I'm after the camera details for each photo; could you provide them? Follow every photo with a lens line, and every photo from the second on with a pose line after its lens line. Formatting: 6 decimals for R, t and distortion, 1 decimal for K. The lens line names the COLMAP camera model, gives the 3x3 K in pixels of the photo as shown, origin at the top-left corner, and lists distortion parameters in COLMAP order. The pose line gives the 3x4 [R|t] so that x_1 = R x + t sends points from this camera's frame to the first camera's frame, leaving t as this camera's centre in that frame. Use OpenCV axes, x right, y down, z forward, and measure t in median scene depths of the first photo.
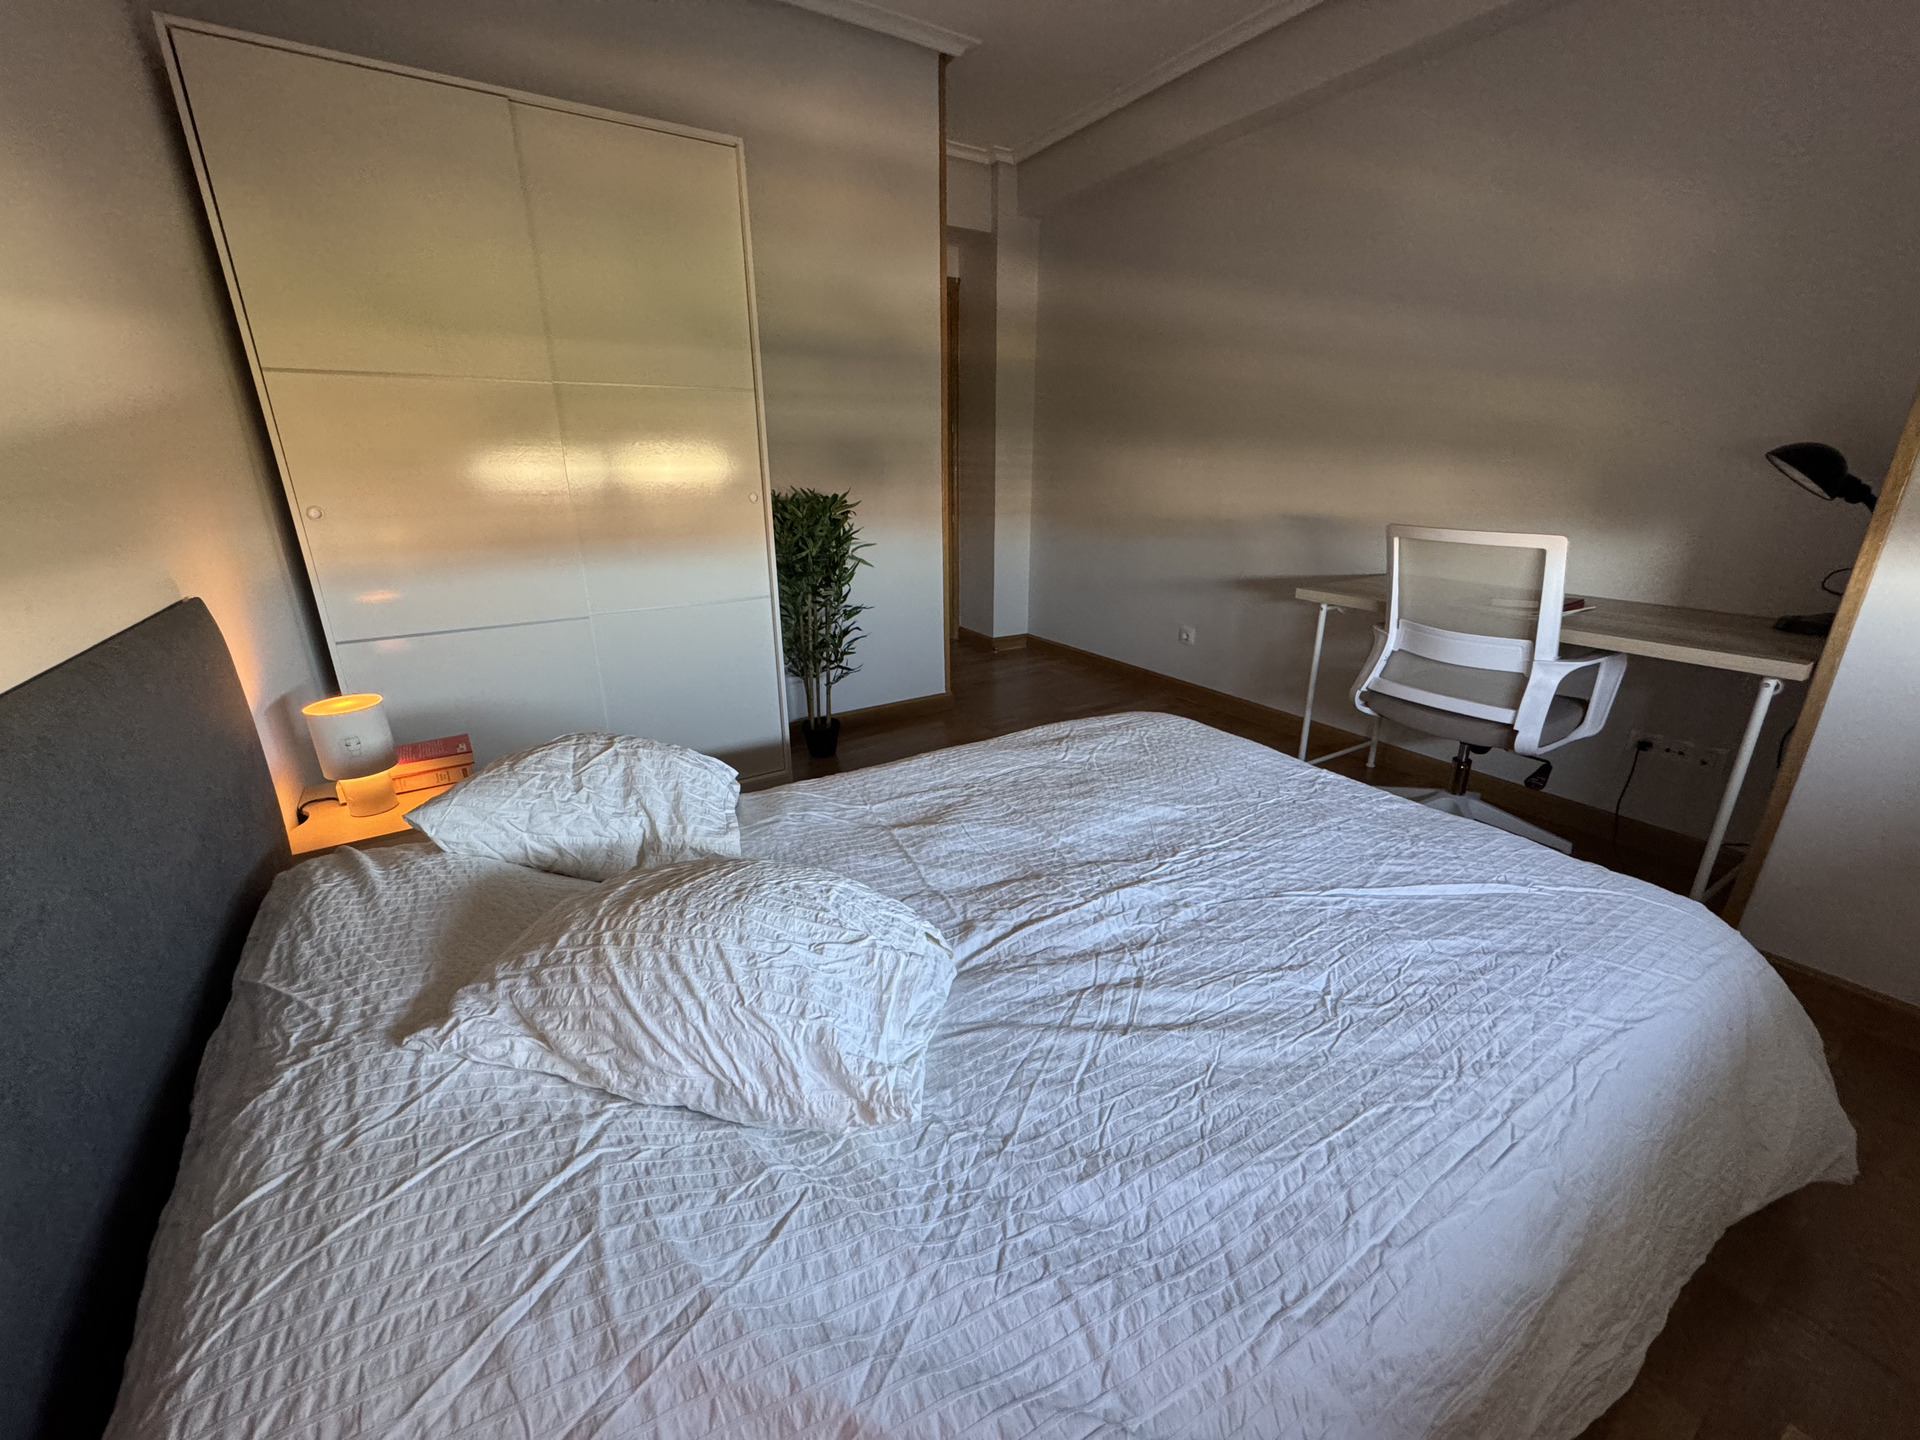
lens RADIAL K [[768.8, 0, 959.0], [0, 768.8, 722.0], [0, 0, 1]] dist [-0.005419, 0.001459]
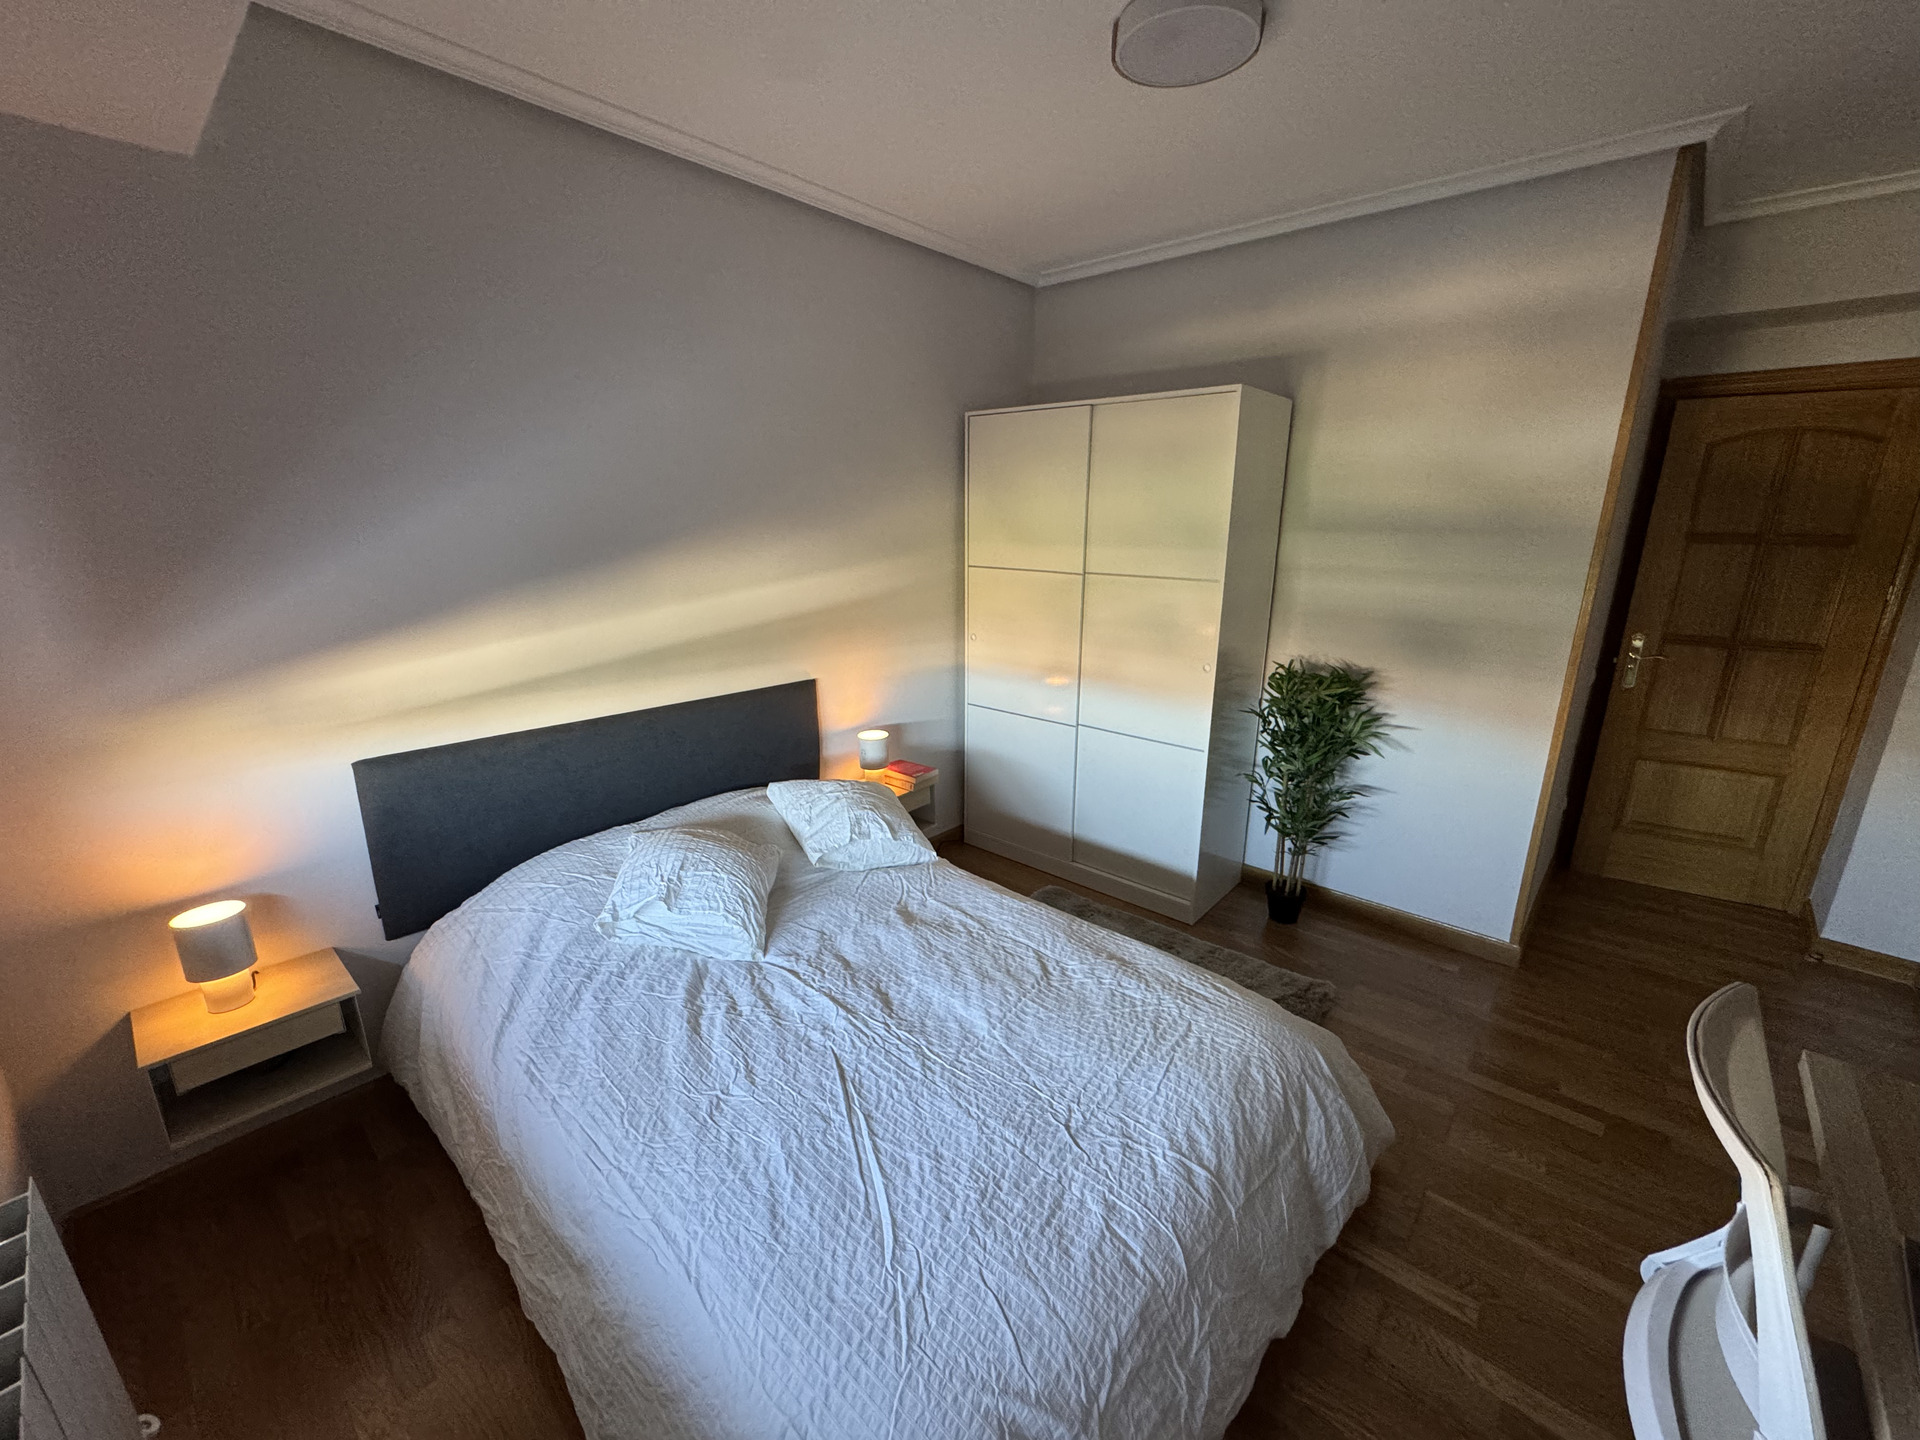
lens RADIAL K [[768.8, 0, 955.0], [0, 768.8, 709.5], [0, 0, 1]] dist [-0.005419, 0.001459]
pose [[0.268255, 0.245977, -0.931415, 1.201671], [-0.319536, 0.934836, 0.154852, -0.481035], [0.908810, 0.256081, 0.329373, 0.478283]]
